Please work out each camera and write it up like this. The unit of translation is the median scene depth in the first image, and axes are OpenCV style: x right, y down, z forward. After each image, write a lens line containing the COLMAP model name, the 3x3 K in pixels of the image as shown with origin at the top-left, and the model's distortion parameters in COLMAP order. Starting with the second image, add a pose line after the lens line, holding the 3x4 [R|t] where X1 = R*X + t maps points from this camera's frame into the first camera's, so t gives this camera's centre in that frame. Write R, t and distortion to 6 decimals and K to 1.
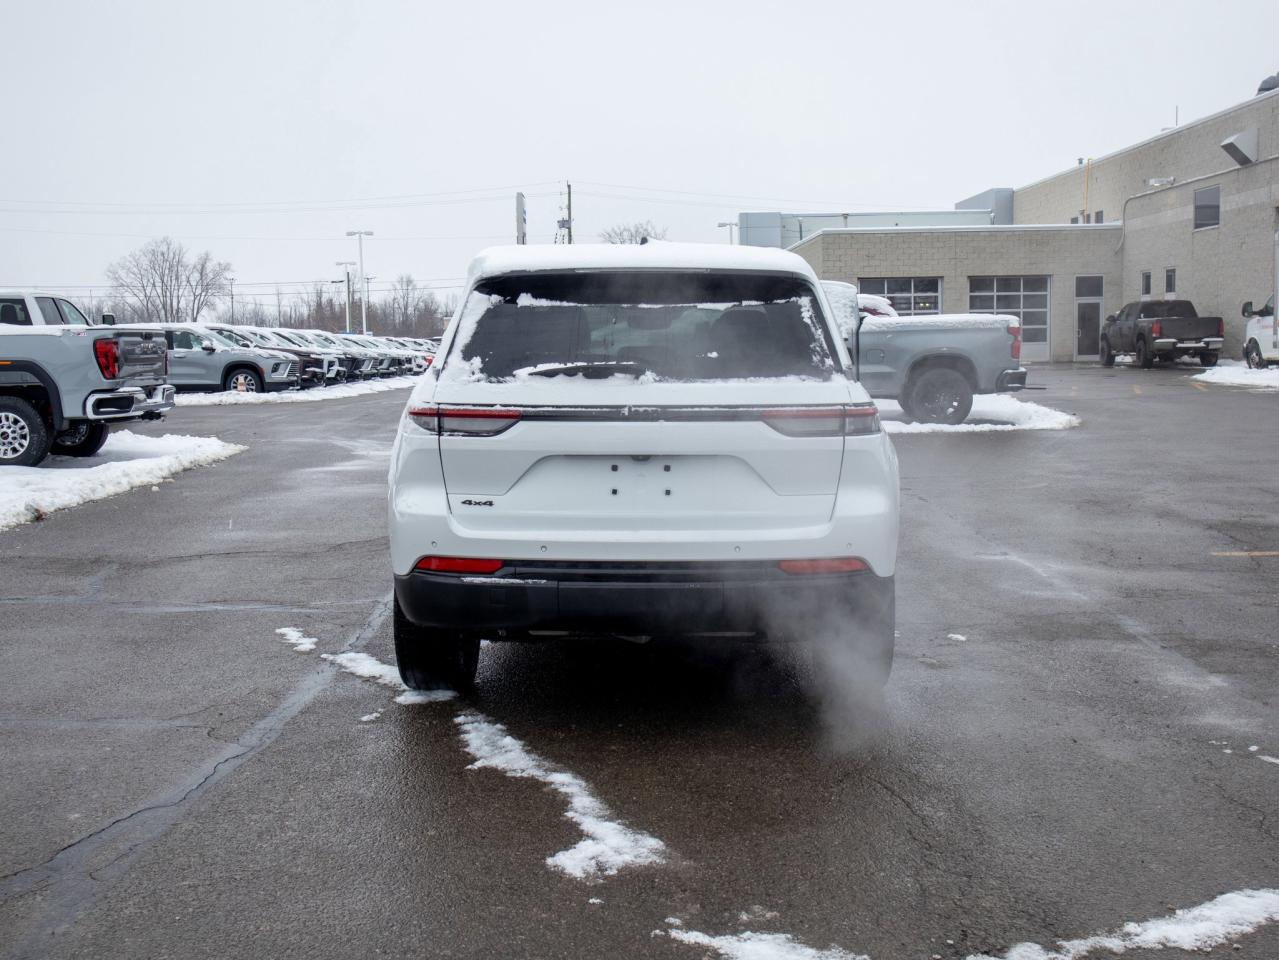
lens RADIAL K [[1530.9, 0, 647.2], [0, 1530.9, 488.1], [0, 0, 1]] dist [0.008993, 0.000000]
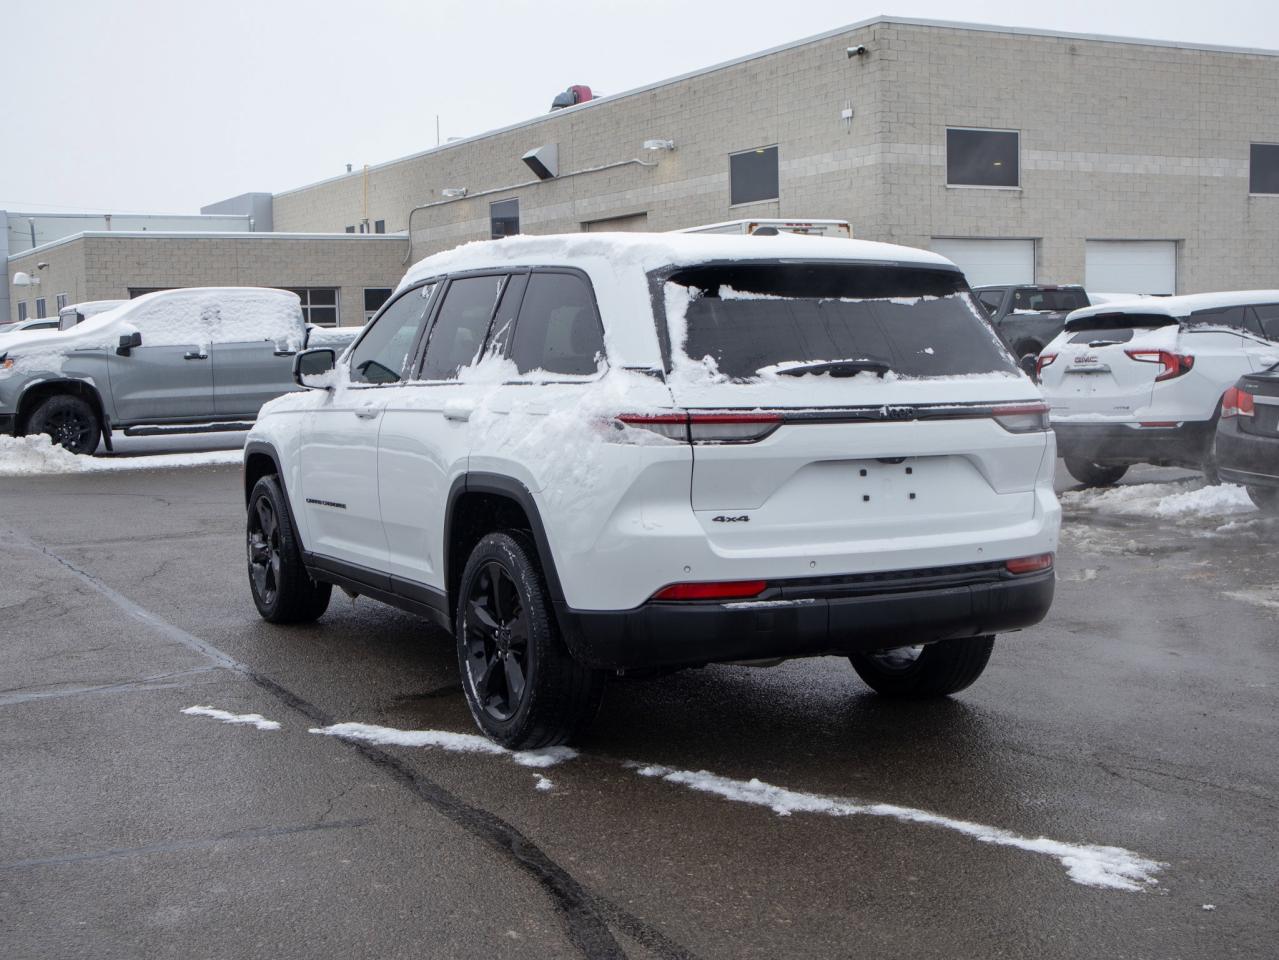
lens RADIAL K [[1674.0, 0, 630.5], [0, 1674.0, 471.2], [0, 0, 1]] dist [0.017959, 0.000000]
pose [[0.877675, -0.041929, 0.477419, -0.603285], [0.056243, 0.998293, -0.015721, -0.005800], [-0.475945, 0.040649, 0.878535, 0.166235]]
